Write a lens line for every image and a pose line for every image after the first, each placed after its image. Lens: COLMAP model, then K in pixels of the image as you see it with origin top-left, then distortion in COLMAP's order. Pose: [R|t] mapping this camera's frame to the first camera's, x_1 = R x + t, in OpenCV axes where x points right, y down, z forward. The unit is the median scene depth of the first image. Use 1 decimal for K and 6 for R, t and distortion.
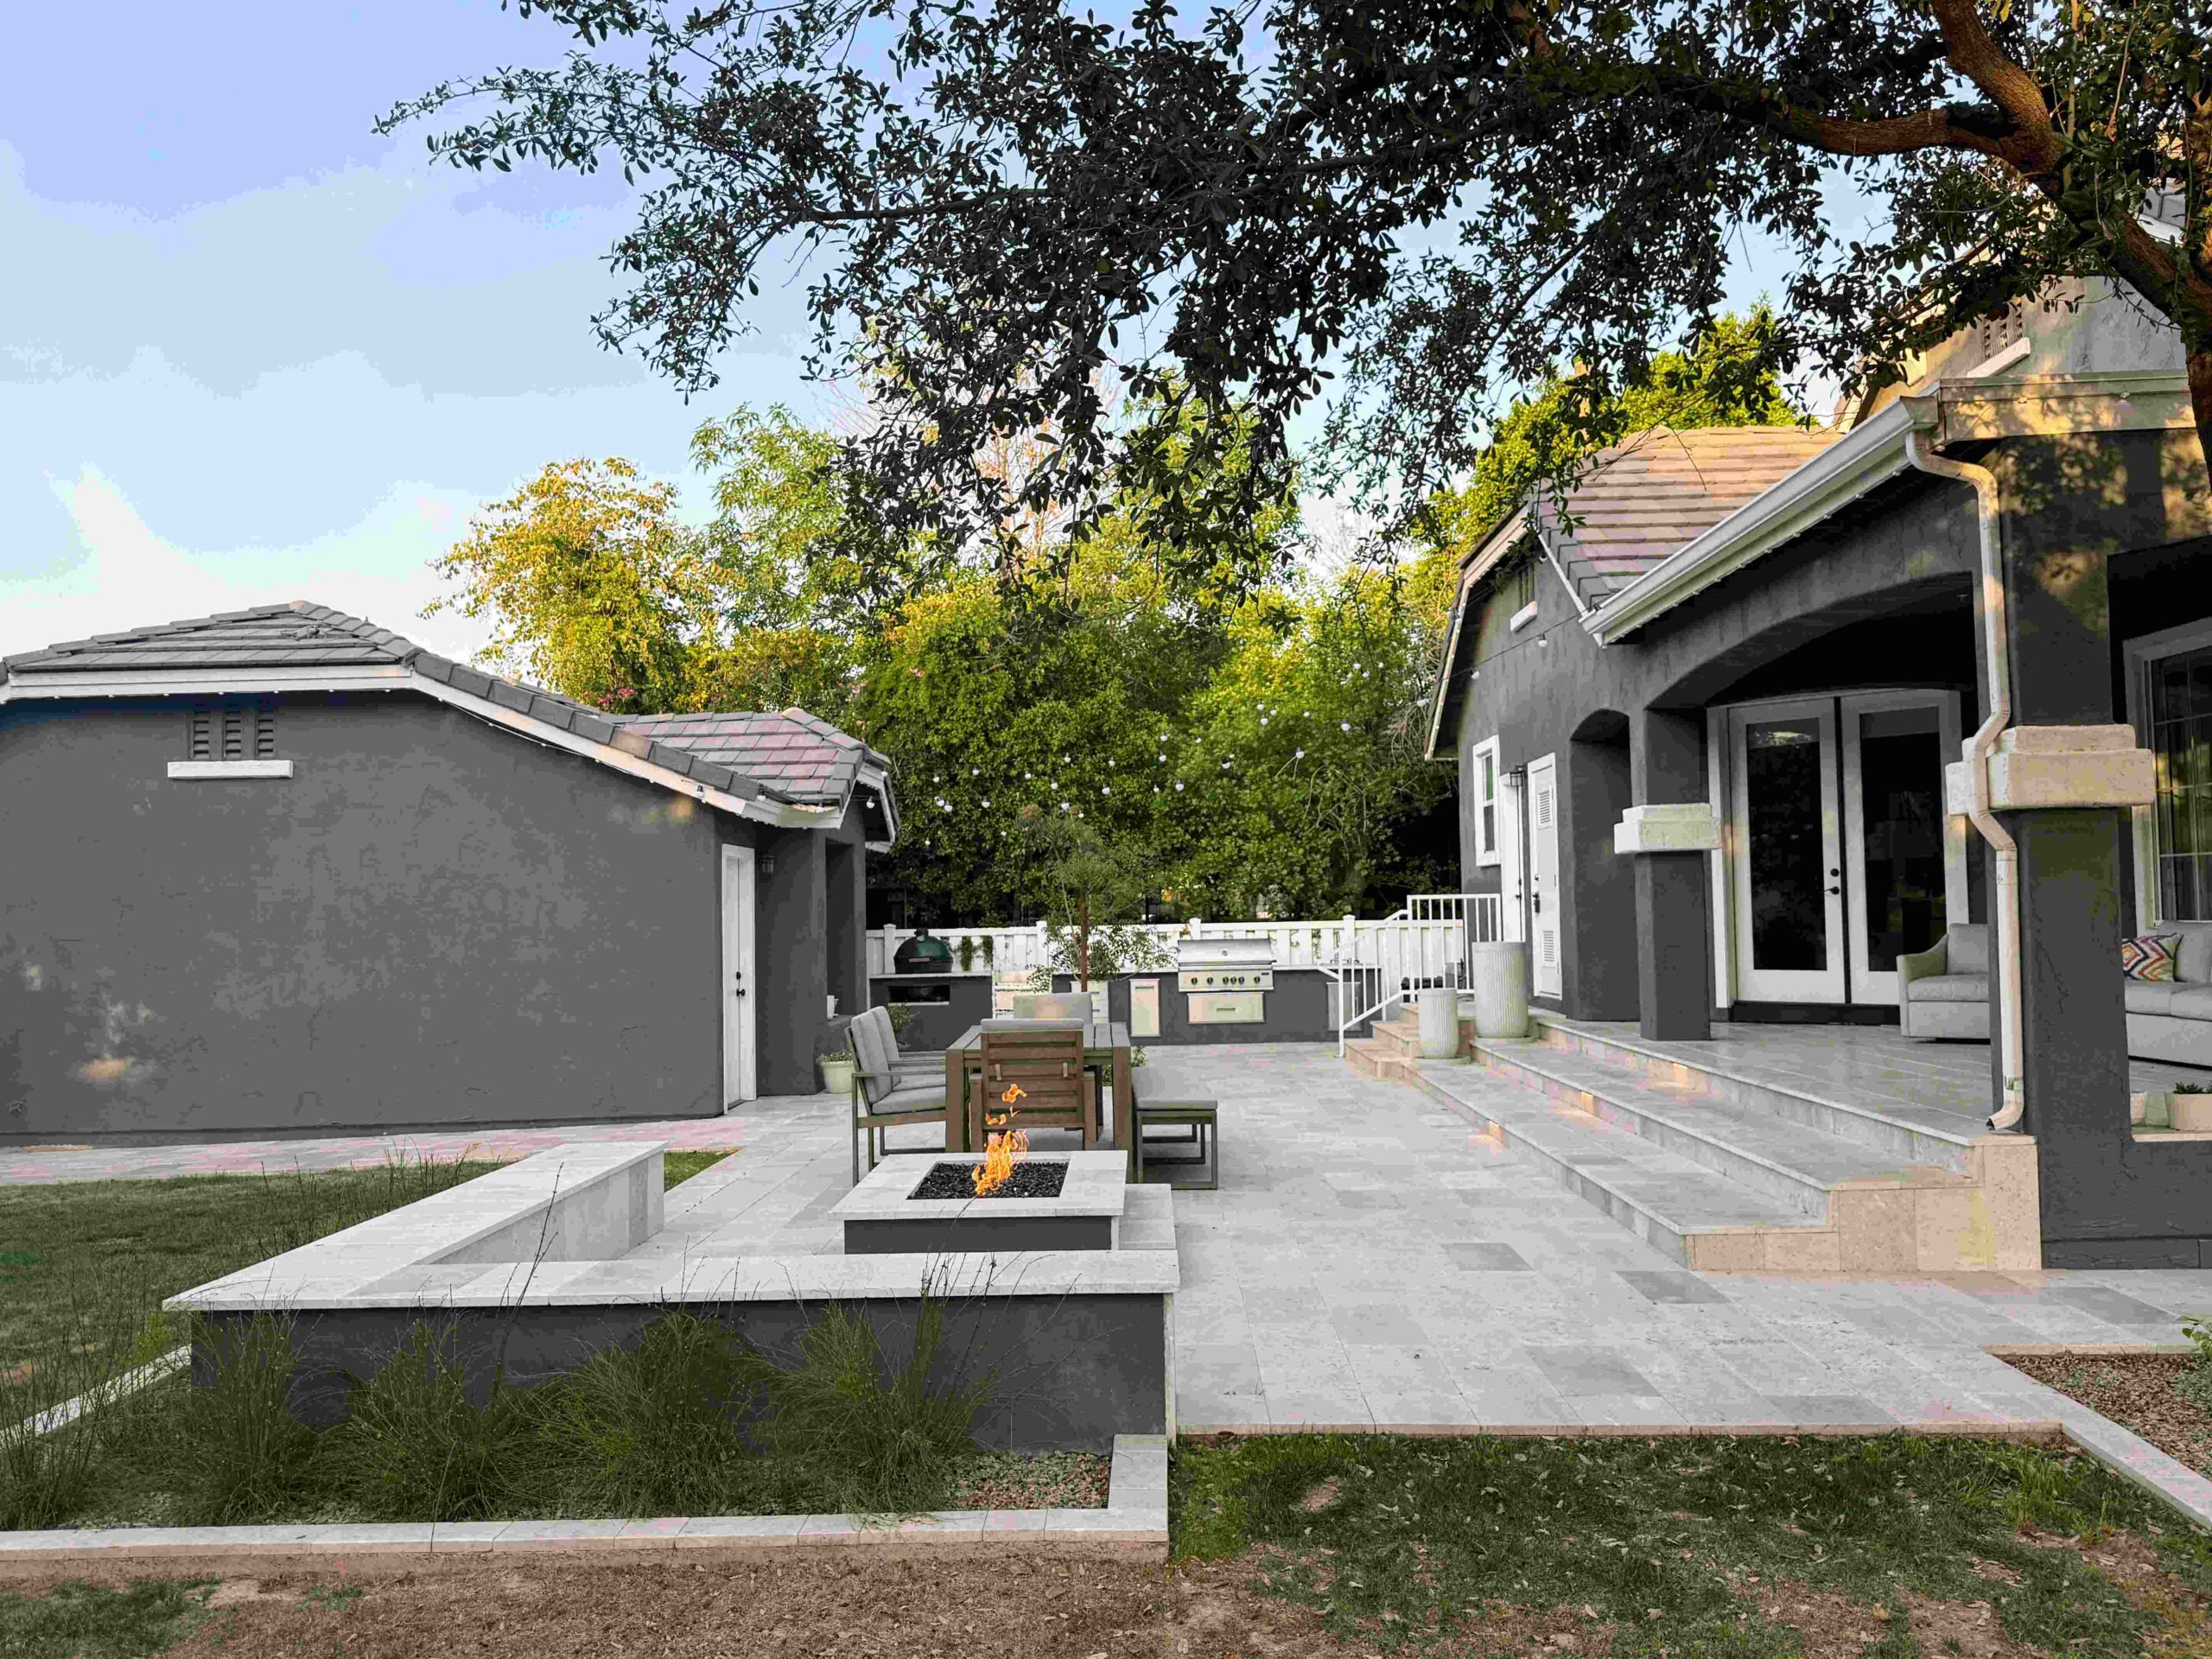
lens RADIAL K [[1810.4, 0, 1110.5], [0, 1810.4, 851.7], [0, 0, 1]] dist [0.095054, -0.009744]
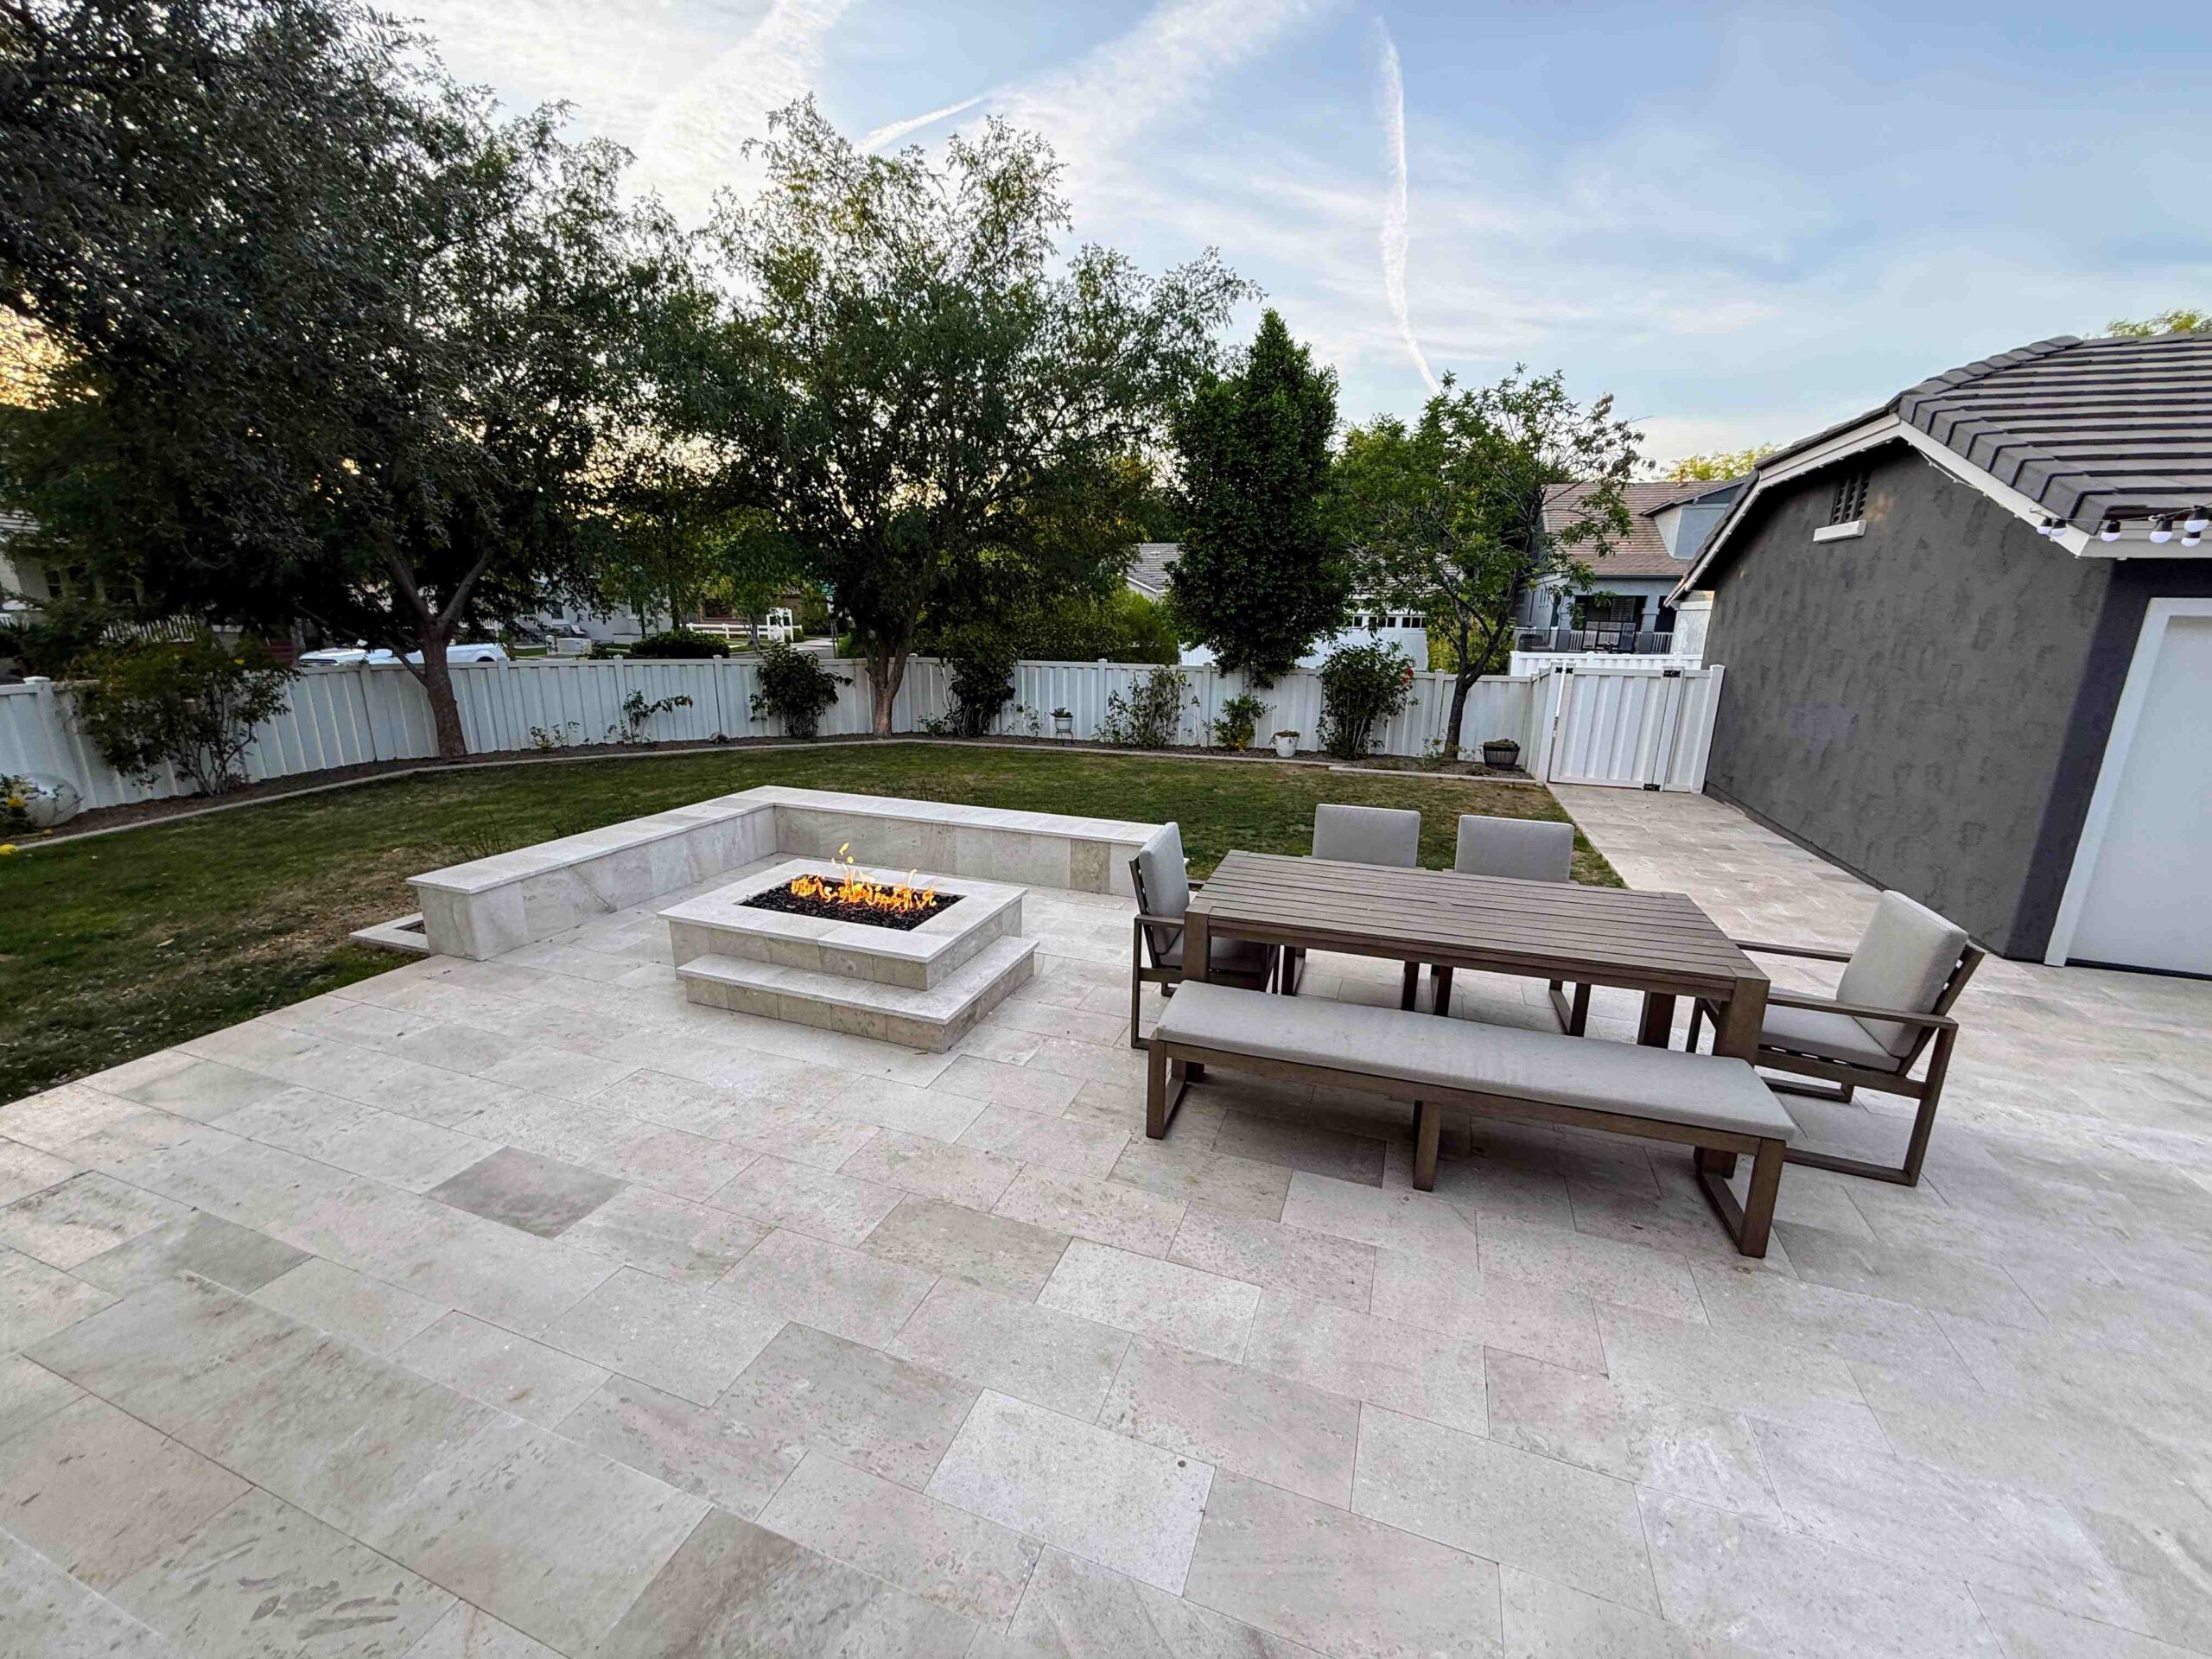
lens RADIAL K [[883.2, 0, 1107.8], [0, 883.2, 833.4], [0, 0, 1]] dist [0.001901, -0.000724]
pose [[-0.320213, 0.248333, -0.914218, 0.165403], [0.024794, 0.966897, 0.253958, -0.008953], [0.947021, 0.058654, -0.315771, 0.511519]]
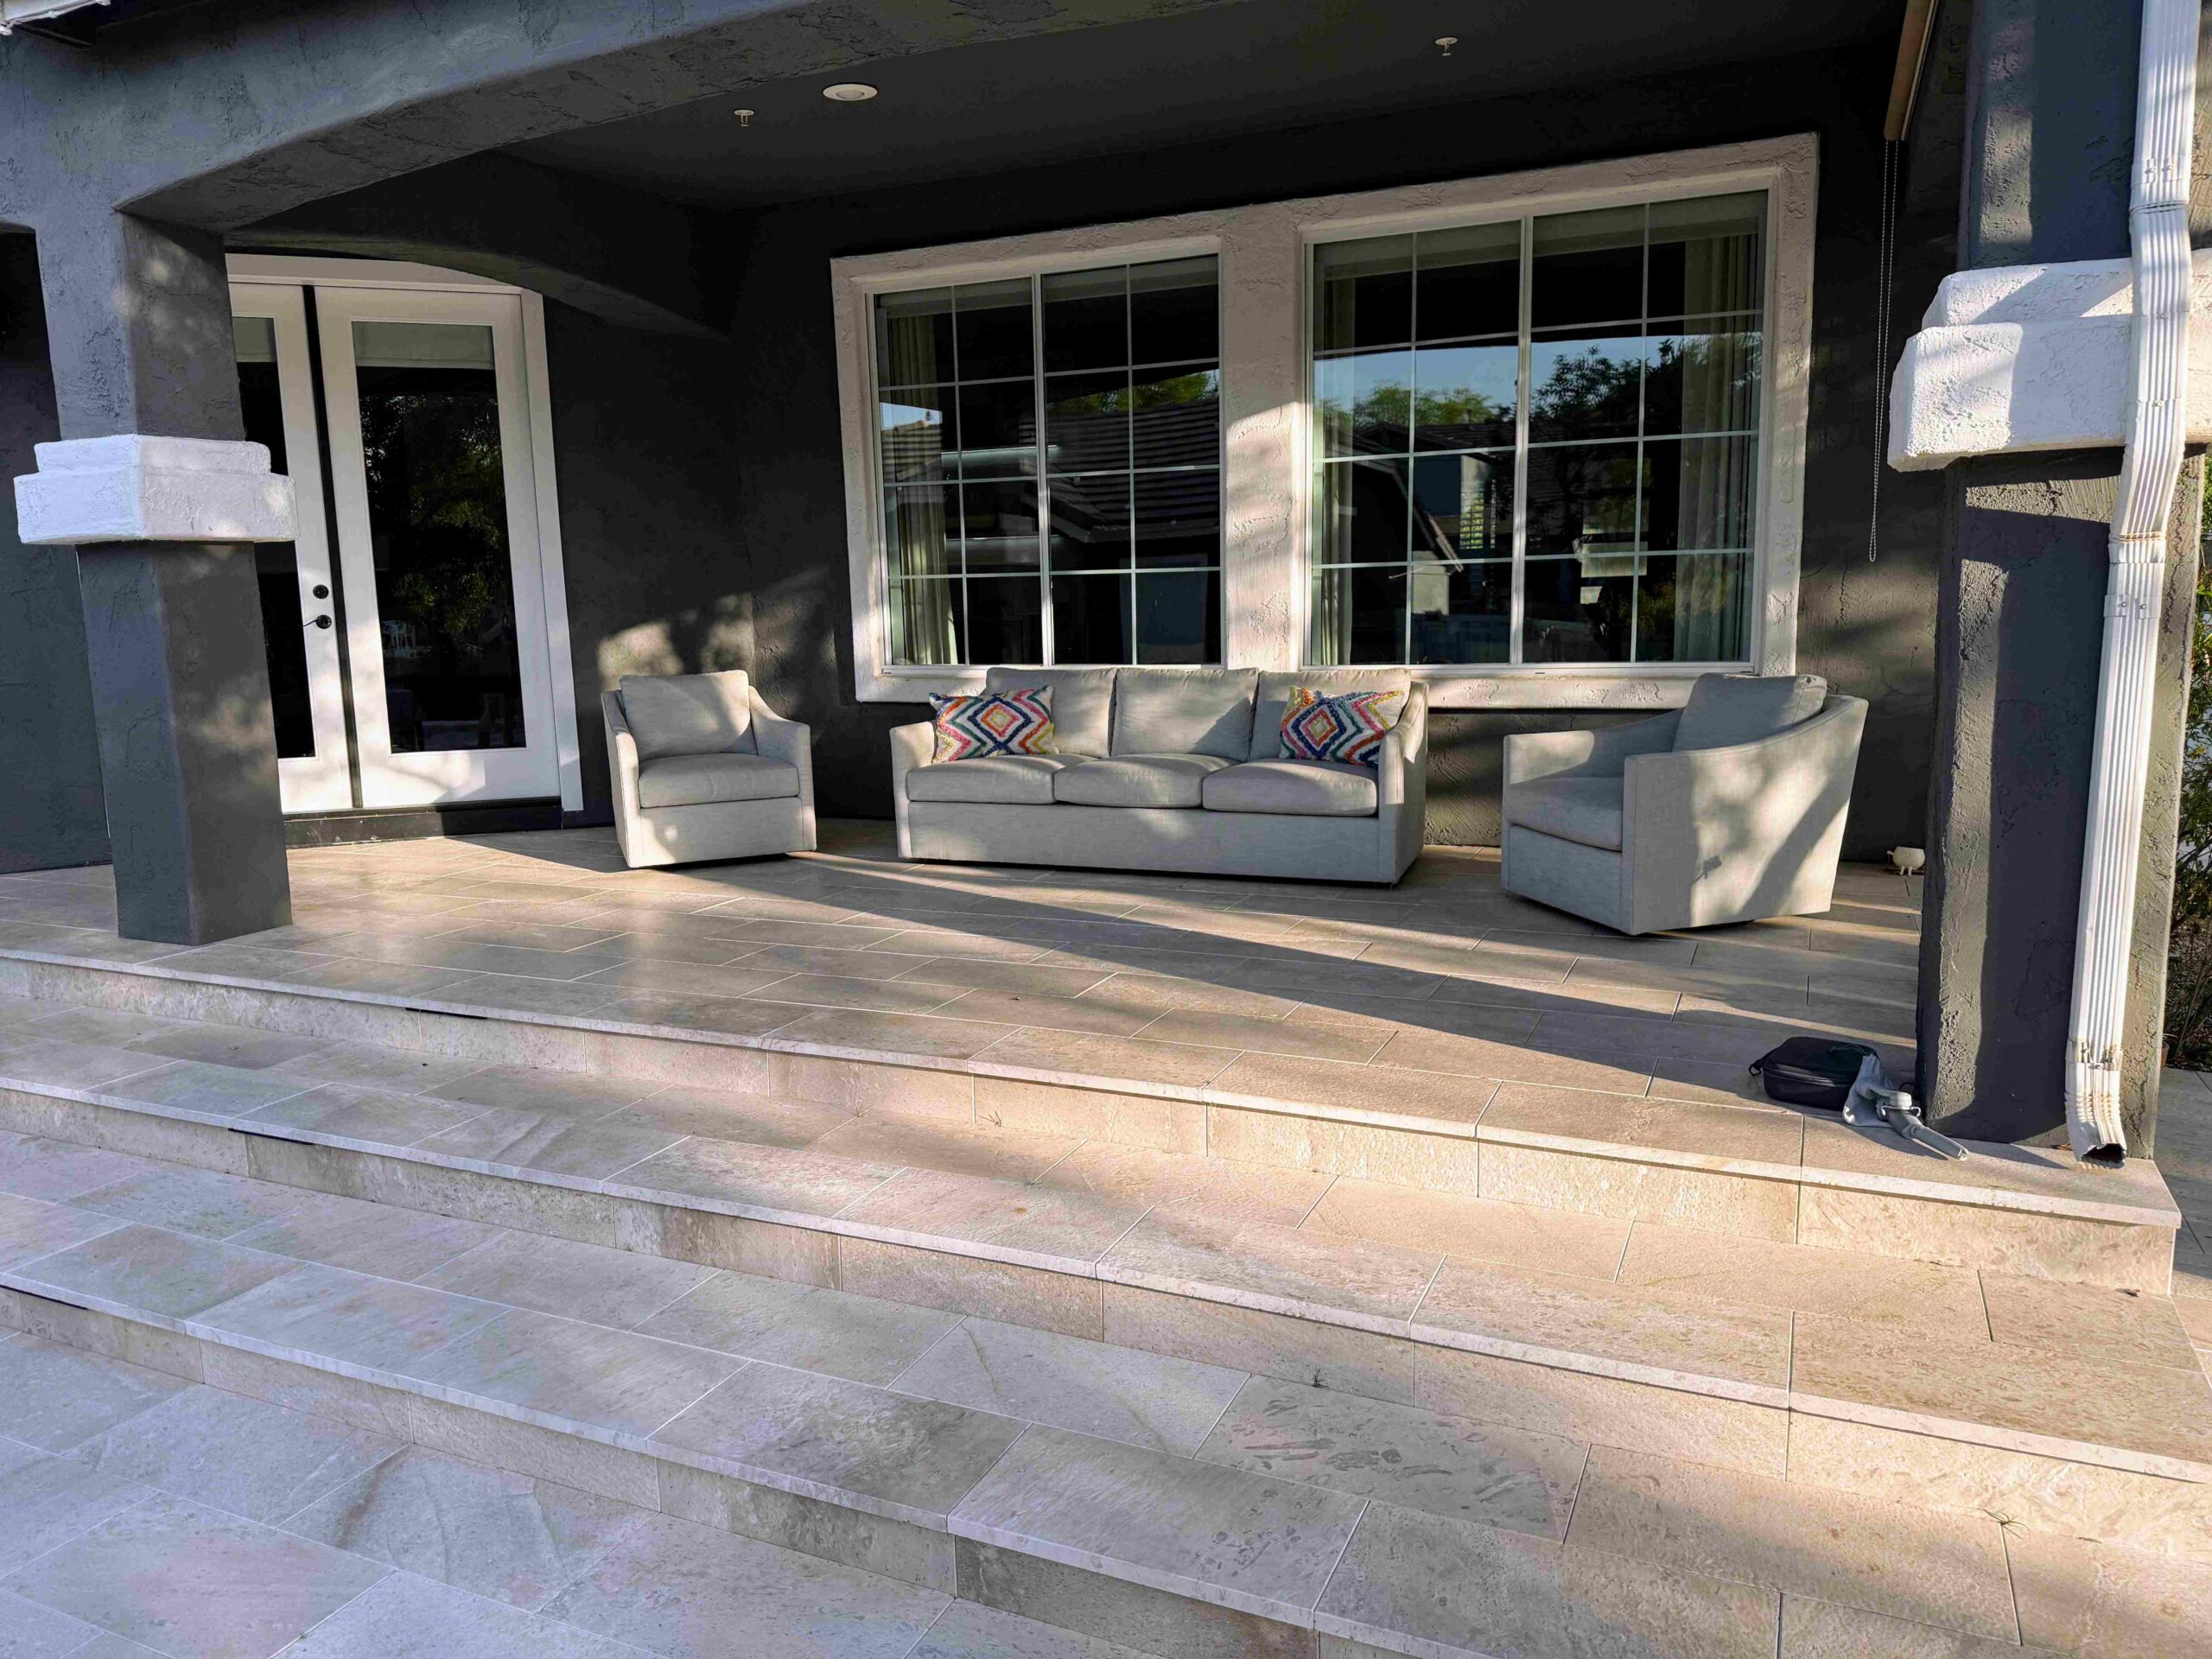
lens RADIAL K [[1549.4, 0, 1097.8], [0, 1549.4, 830.8], [0, 0, 1]] dist [0.061521, -0.071509]
pose [[0.397806, -0.126921, 0.908648, 0.016322], [-0.018881, 0.989043, 0.146416, 0.006167], [-0.917275, -0.075402, 0.391051, 0.396726]]
